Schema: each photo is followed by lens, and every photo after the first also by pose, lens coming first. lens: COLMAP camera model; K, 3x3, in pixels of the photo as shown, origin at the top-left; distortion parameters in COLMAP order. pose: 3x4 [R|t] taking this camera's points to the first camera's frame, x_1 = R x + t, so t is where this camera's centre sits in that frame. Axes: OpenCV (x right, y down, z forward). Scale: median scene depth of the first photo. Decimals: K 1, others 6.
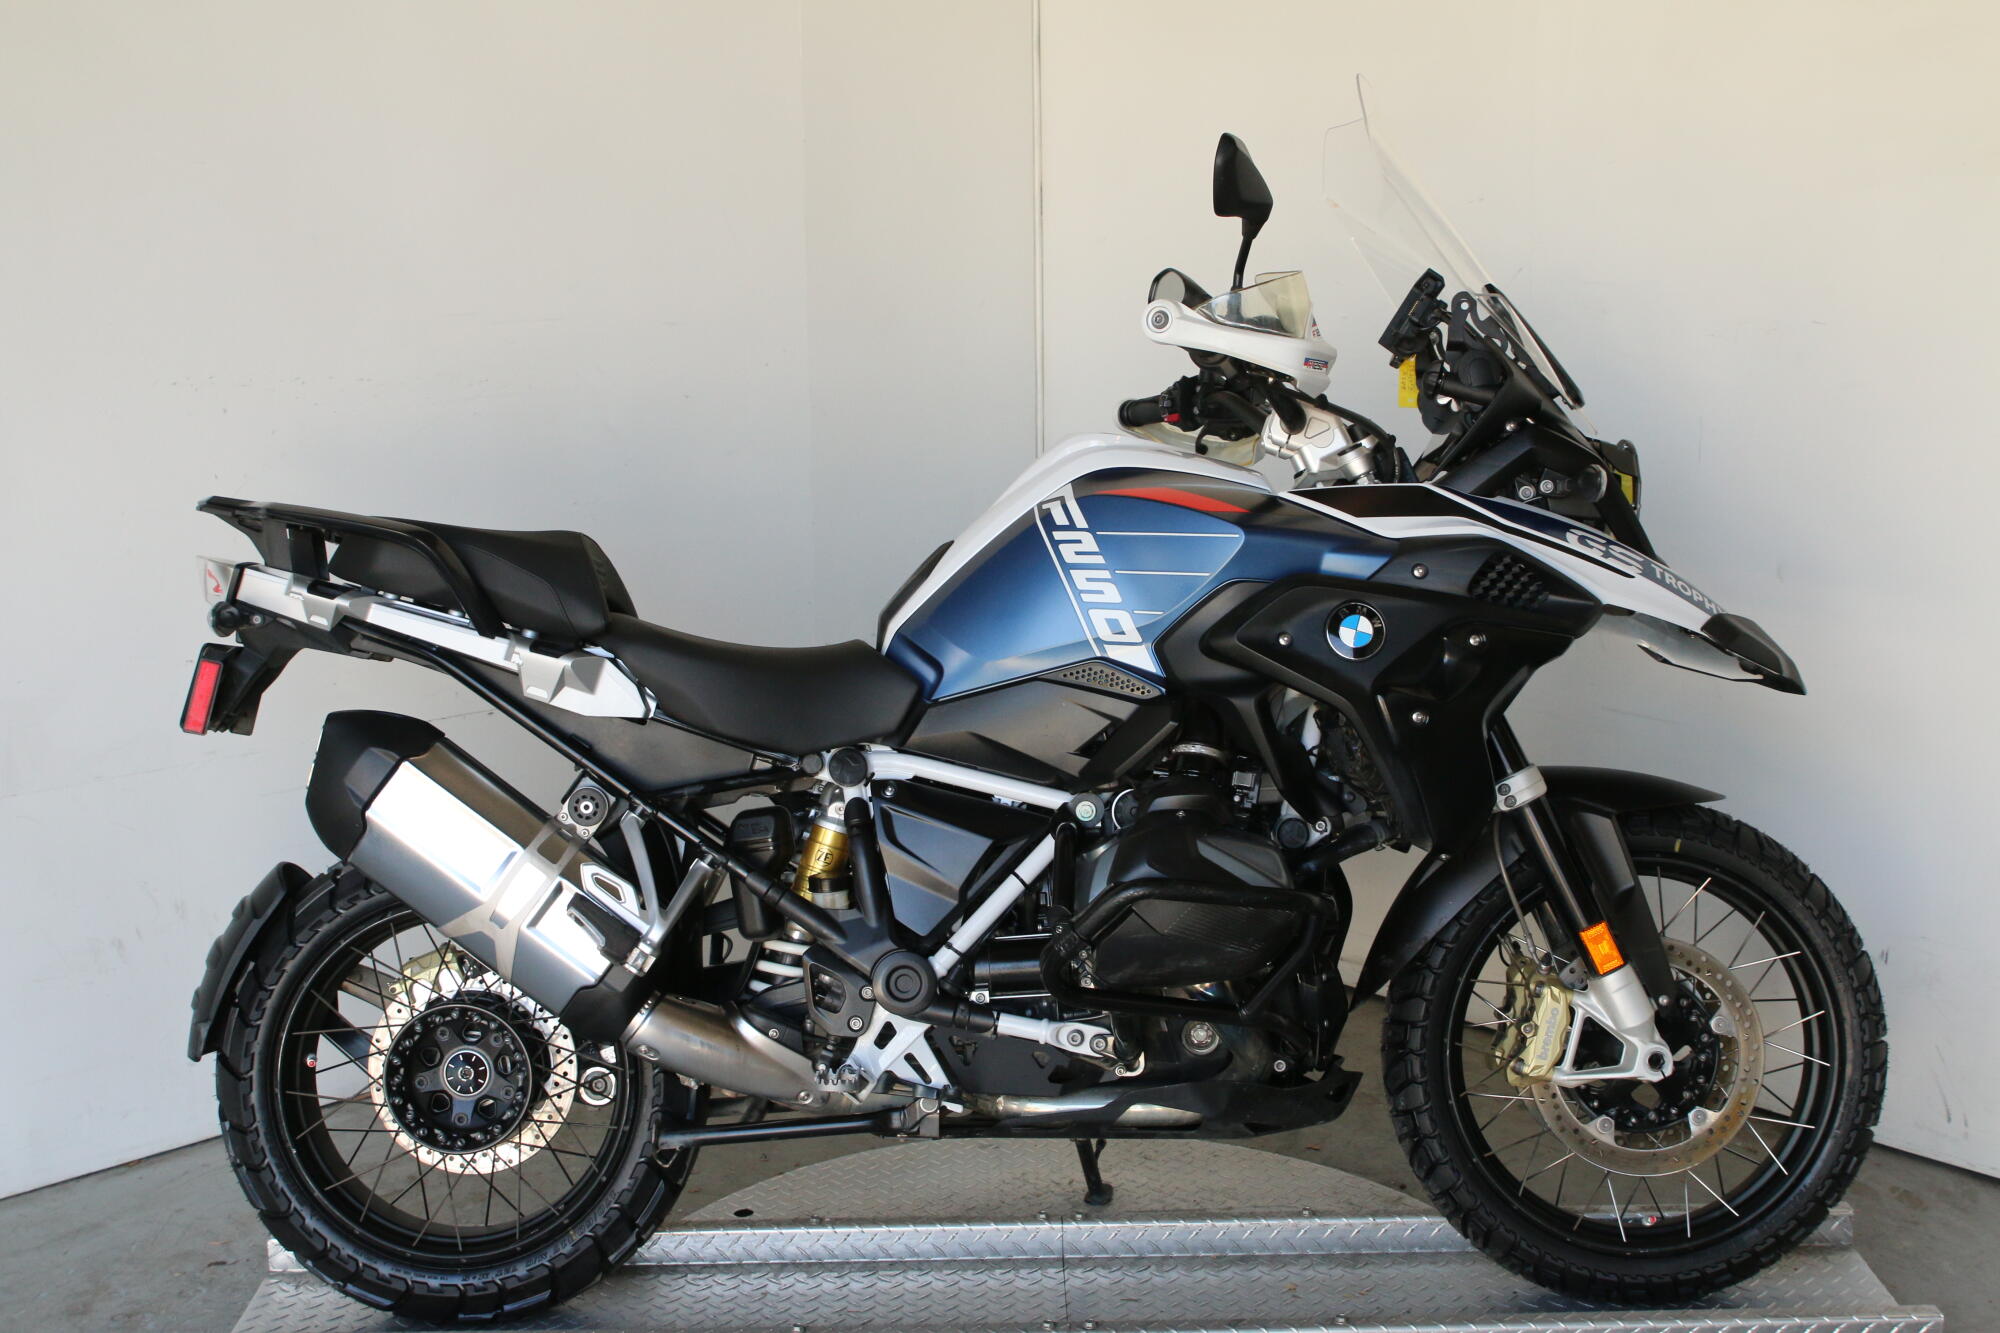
lens RADIAL K [[2718.6, 0, 963.7], [0, 2718.6, 668.6], [0, 0, 1]] dist [-0.013121, -0.039535]
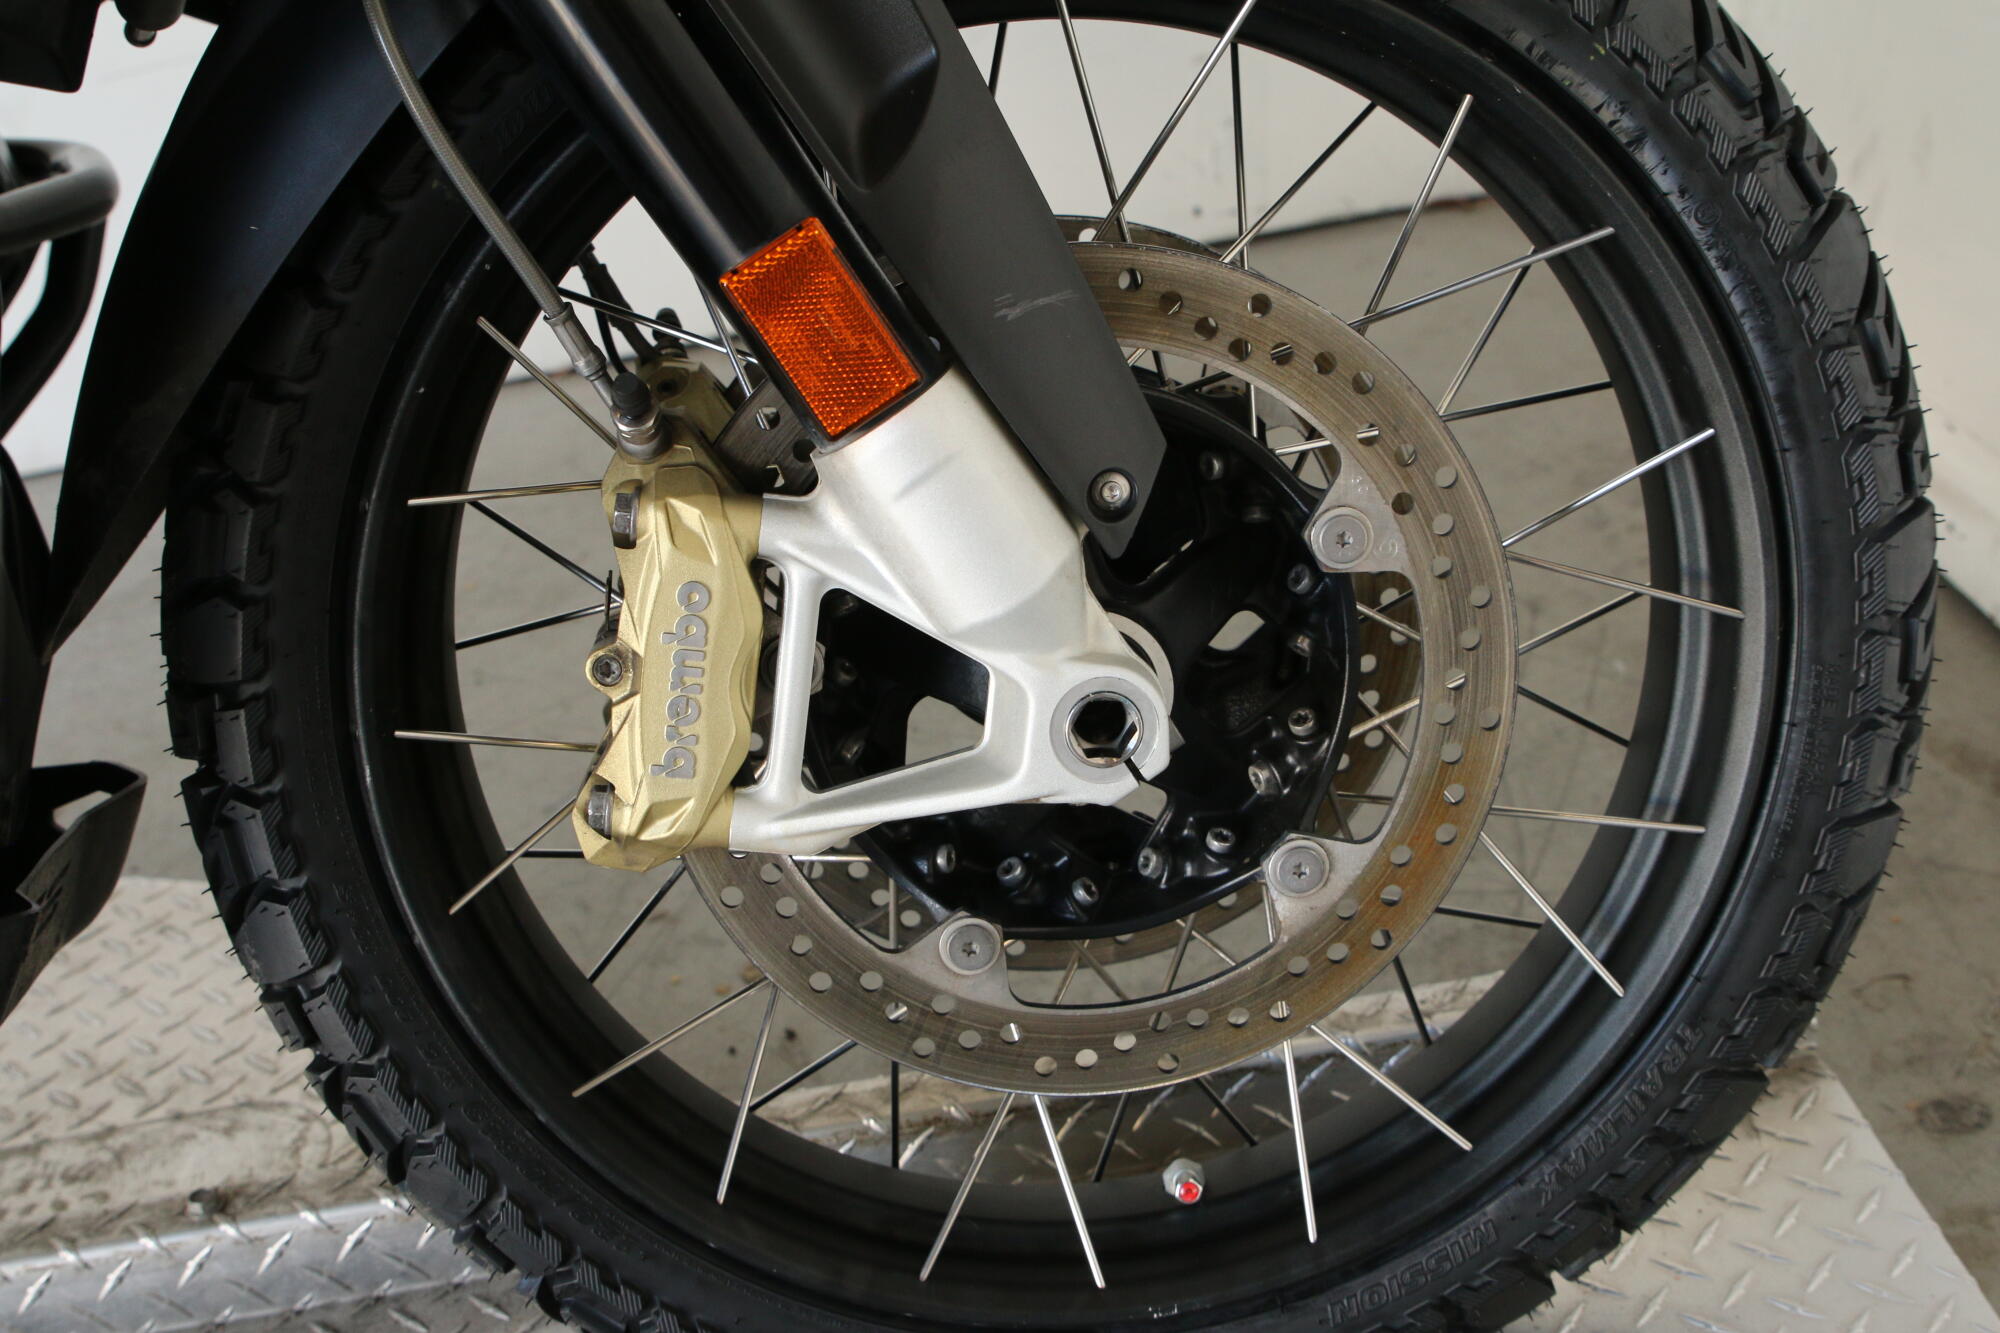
lens RADIAL K [[2718.6, 0, 963.7], [0, 2718.6, 668.6], [0, 0, 1]] dist [-0.013121, -0.039535]
pose [[0.988279, -0.142621, 0.054435, 0.223025], [0.124463, 0.959261, 0.253630, 0.069859], [-0.088391, -0.243882, 0.965768, 0.733623]]
